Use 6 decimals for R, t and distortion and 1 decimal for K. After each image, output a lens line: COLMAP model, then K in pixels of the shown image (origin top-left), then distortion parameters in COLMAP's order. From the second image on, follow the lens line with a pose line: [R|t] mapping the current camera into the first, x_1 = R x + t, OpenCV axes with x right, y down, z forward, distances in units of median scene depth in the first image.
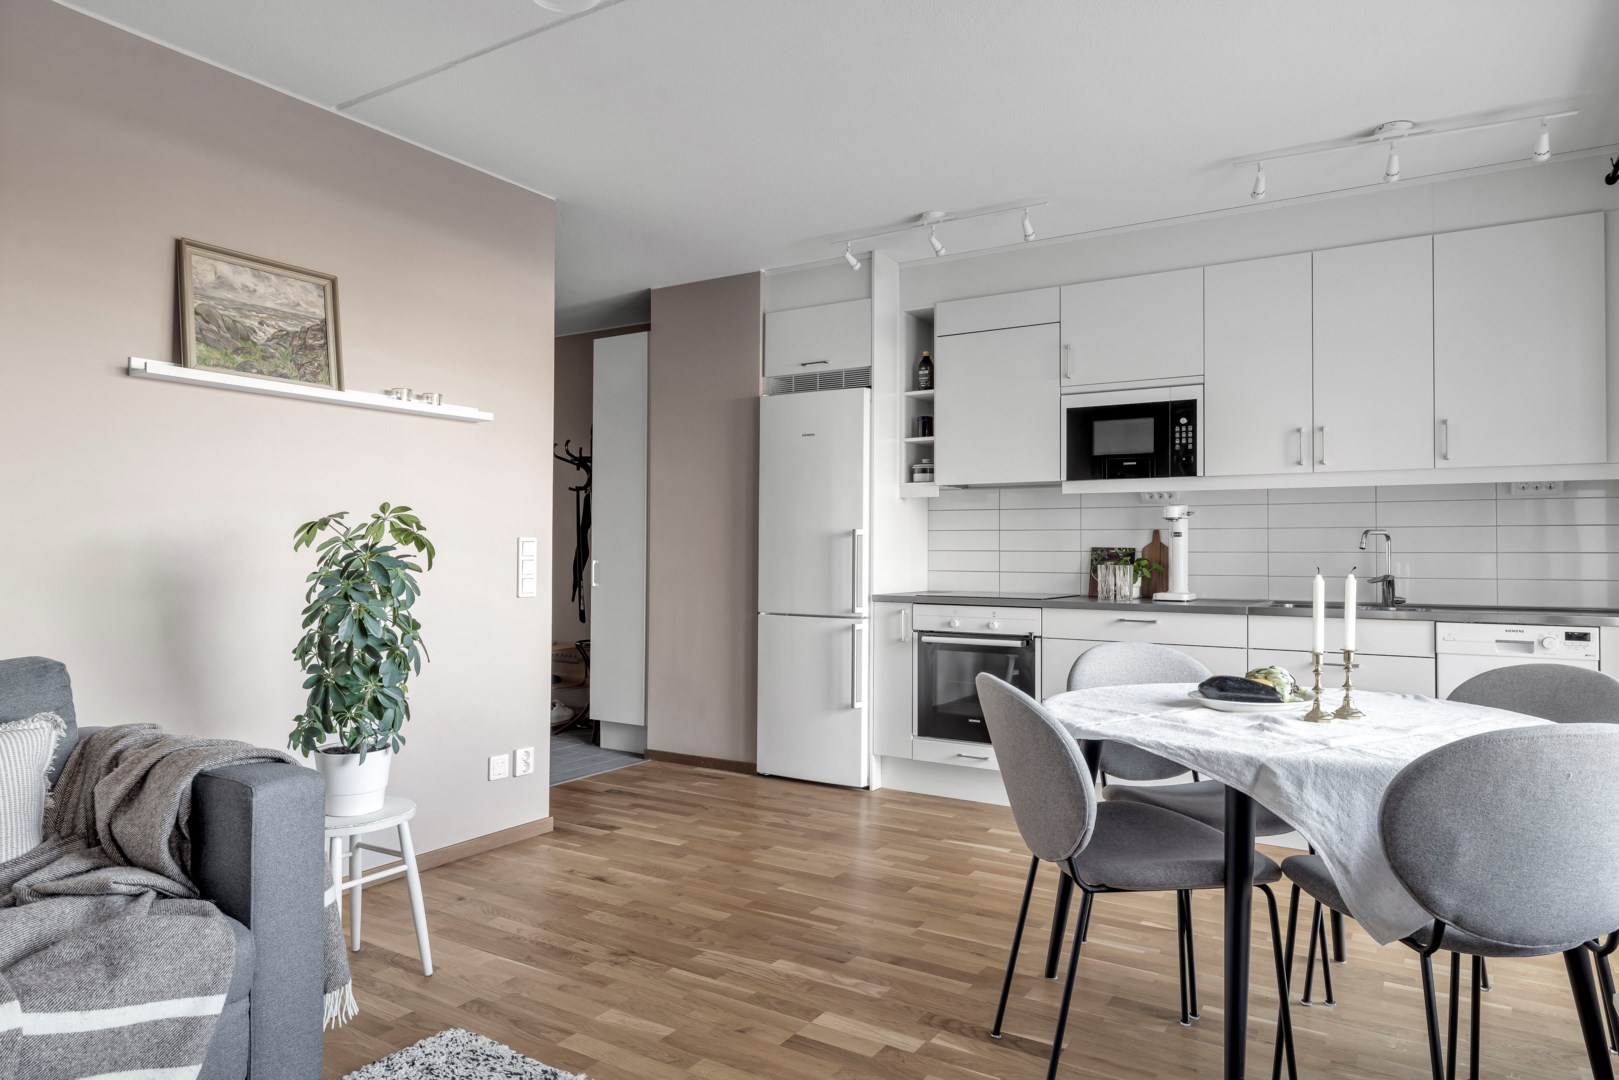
lens RADIAL K [[1015.8, 0, 804.6], [0, 1015.8, 531.8], [0, 0, 1]] dist [-0.003992, 0.002114]
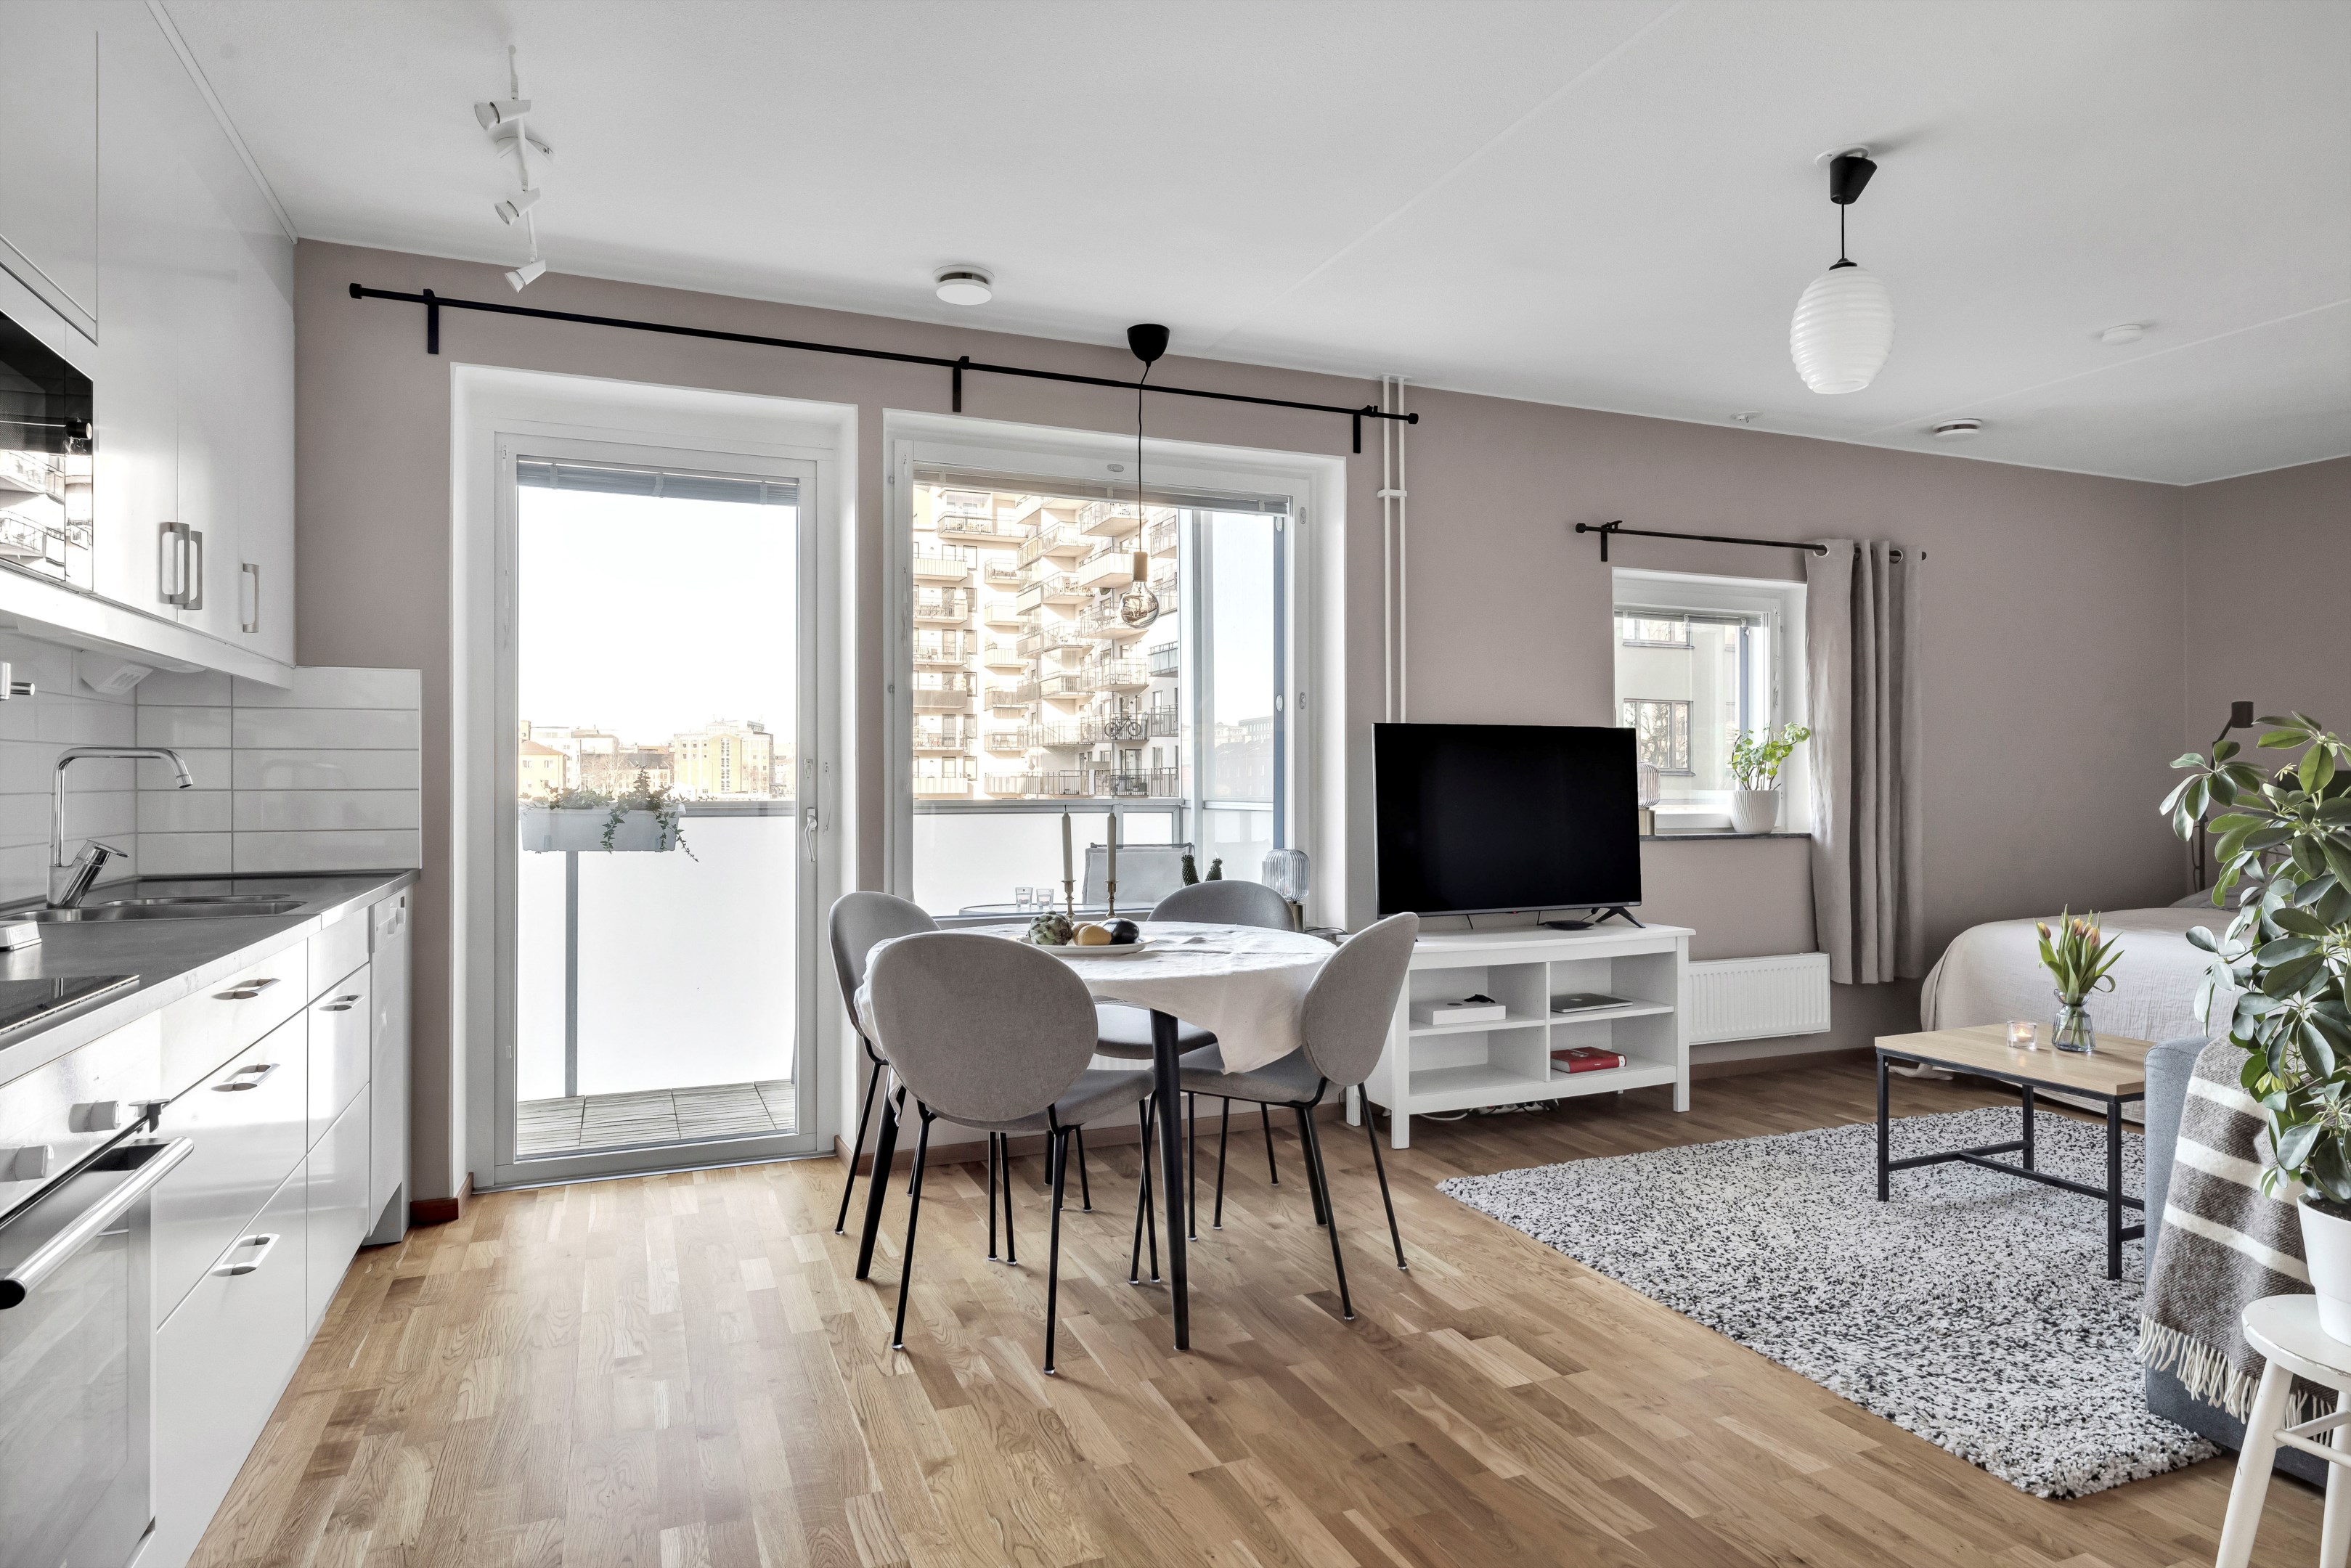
lens RADIAL K [[1322.7, 0, 1170.5], [0, 1322.7, 773.9], [0, 0, 1]] dist [0.001319, 0.000630]
pose [[-0.817250, -0.000937, 0.576282, -0.206281], [-0.014376, 0.999721, -0.018762, 0.014311], [-0.576104, -0.023618, -0.817035, 1.156039]]
